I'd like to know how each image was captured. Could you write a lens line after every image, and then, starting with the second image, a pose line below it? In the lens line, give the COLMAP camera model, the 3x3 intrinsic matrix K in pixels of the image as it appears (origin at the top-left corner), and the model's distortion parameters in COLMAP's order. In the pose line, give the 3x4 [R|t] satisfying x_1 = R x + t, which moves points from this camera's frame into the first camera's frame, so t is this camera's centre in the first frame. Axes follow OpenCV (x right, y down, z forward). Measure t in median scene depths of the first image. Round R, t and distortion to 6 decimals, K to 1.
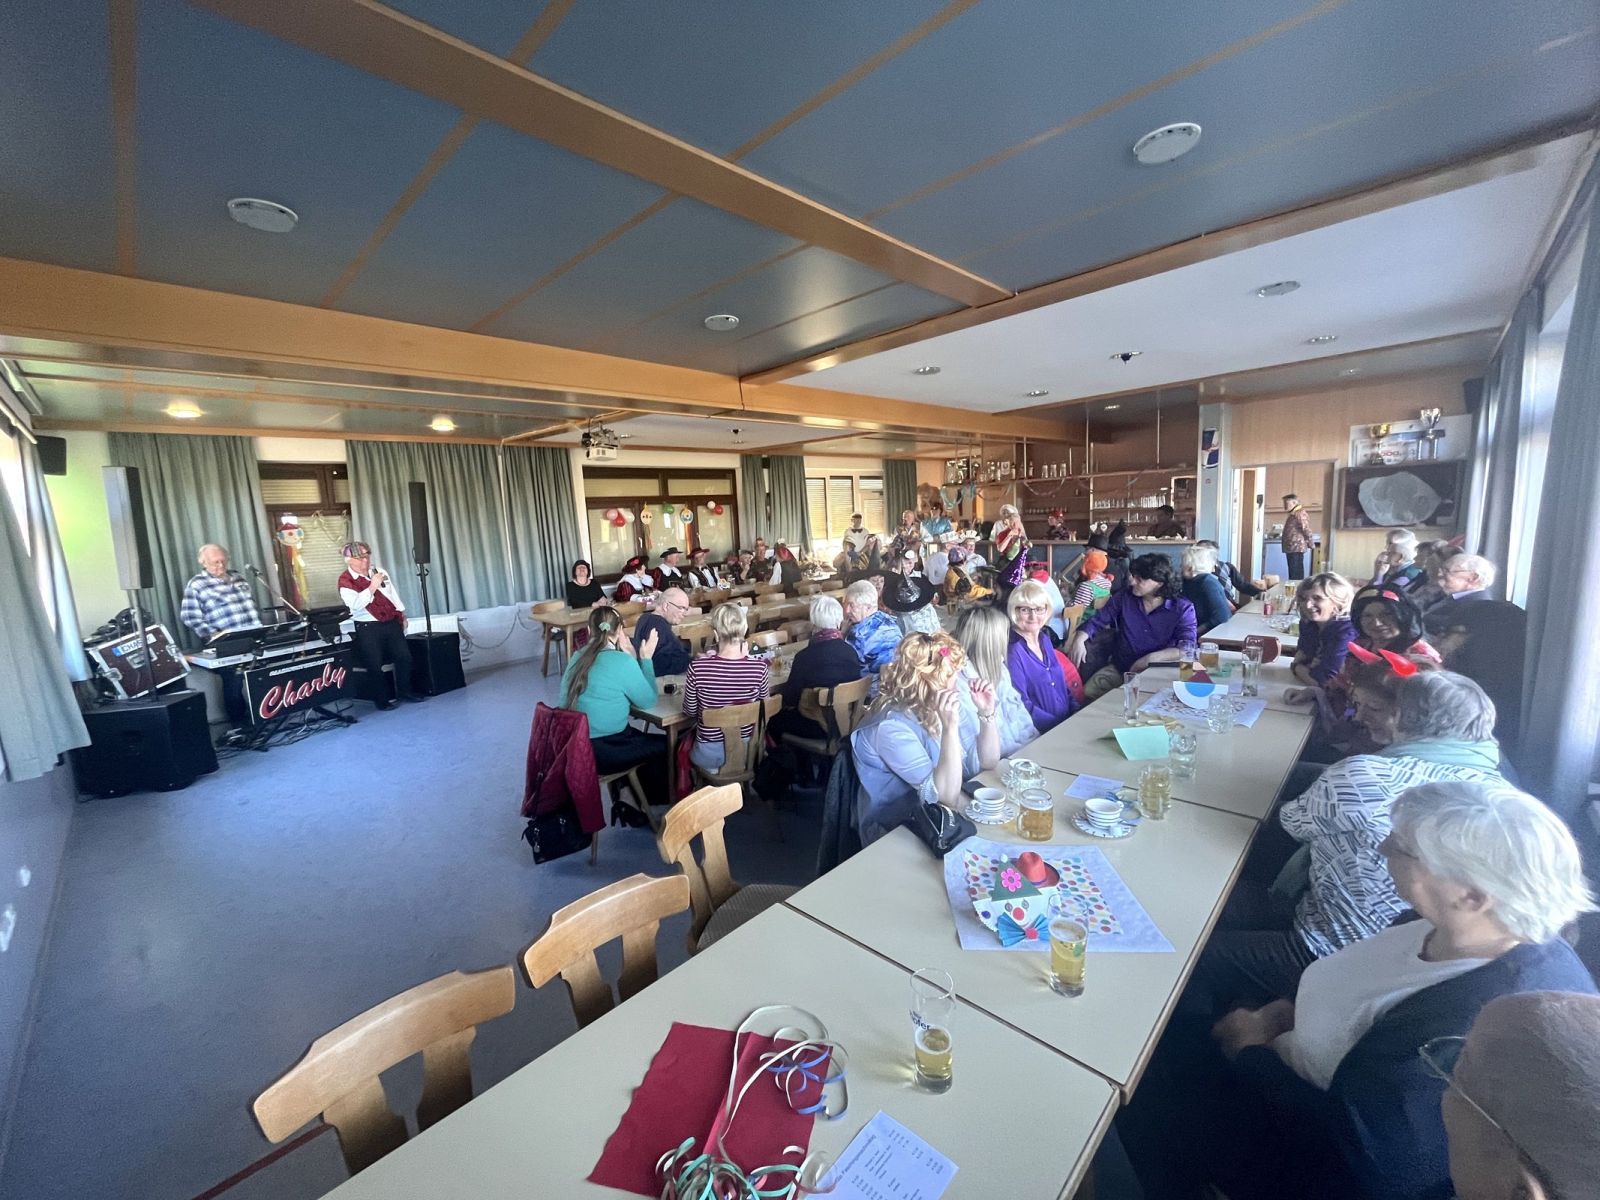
lens RADIAL K [[642.4, 0, 791.6], [0, 642.4, 600.4], [0, 0, 1]] dist [0.000197, -0.000033]
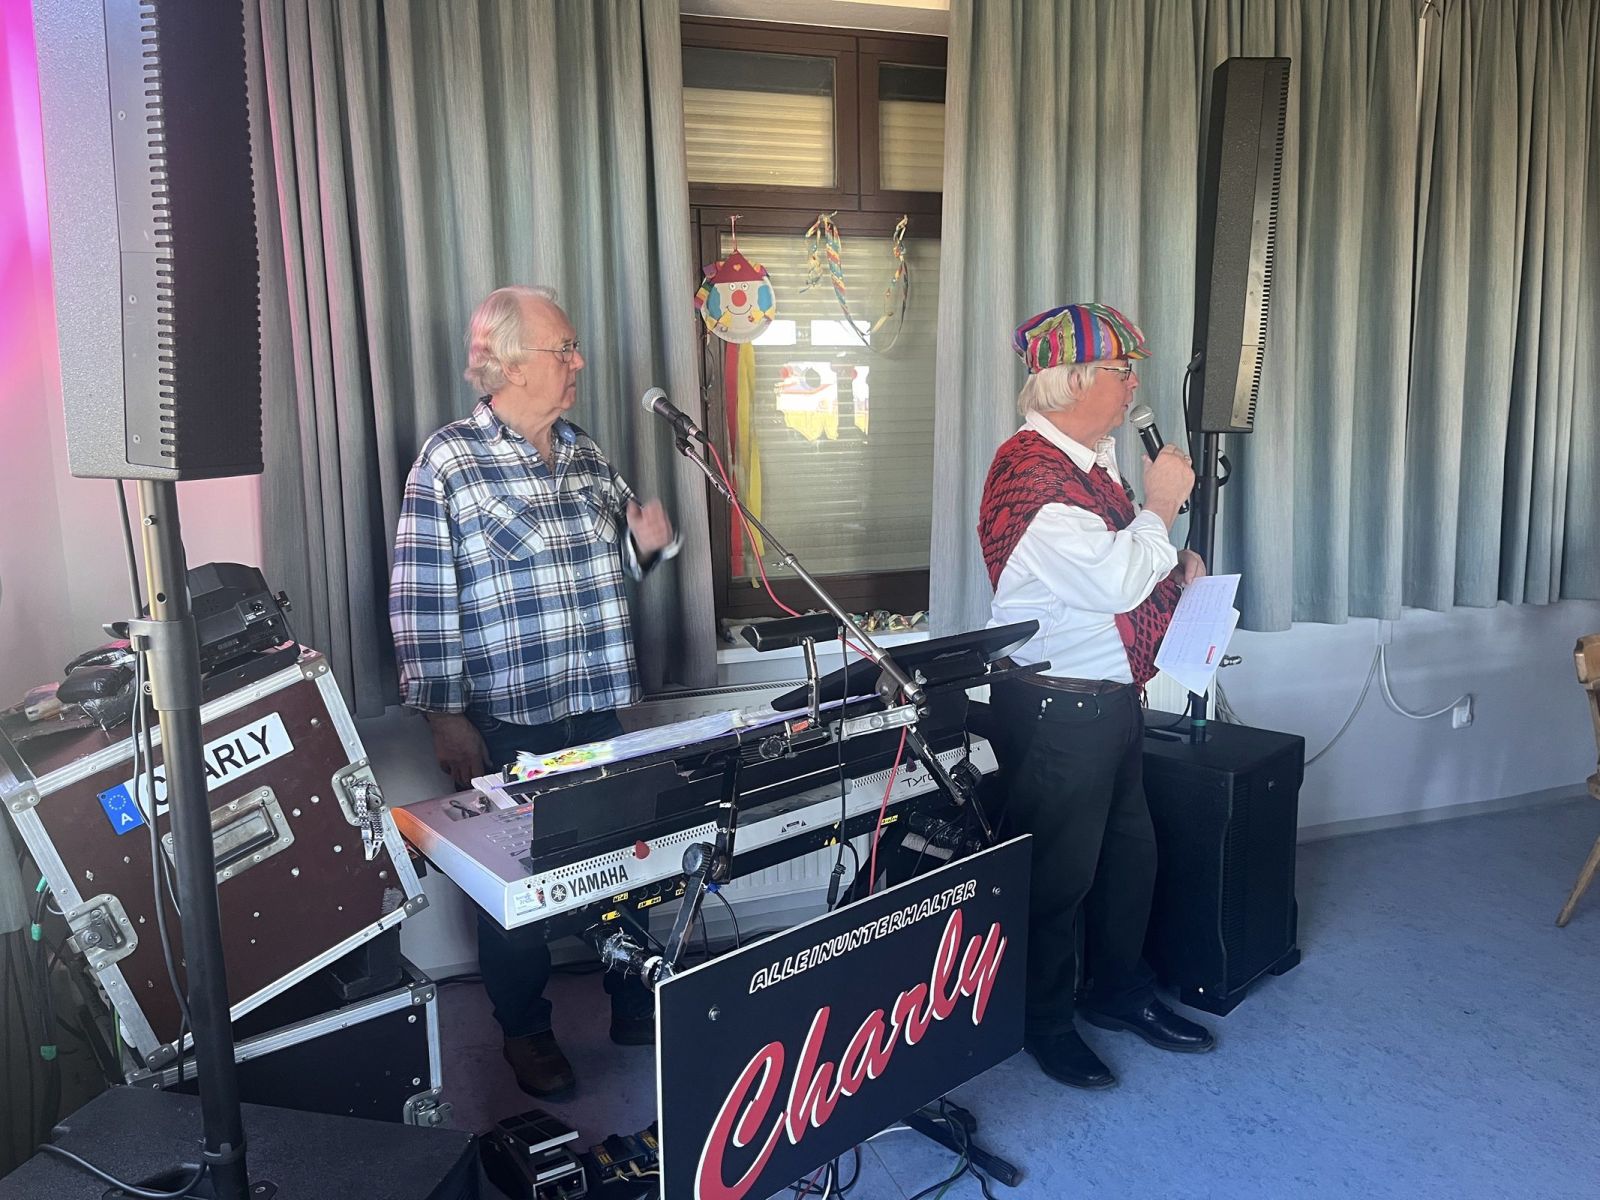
lens RADIAL K [[1242.8, 0, 800.0], [0, 1242.8, 600.0], [0, 0, 1]] dist [0.061618, -0.093579]
pose [[0.898681, 0.095507, -0.428079, -0.613495], [-0.082971, 0.995400, 0.047897, -0.009841], [0.430684, -0.007526, 0.902471, 0.639900]]
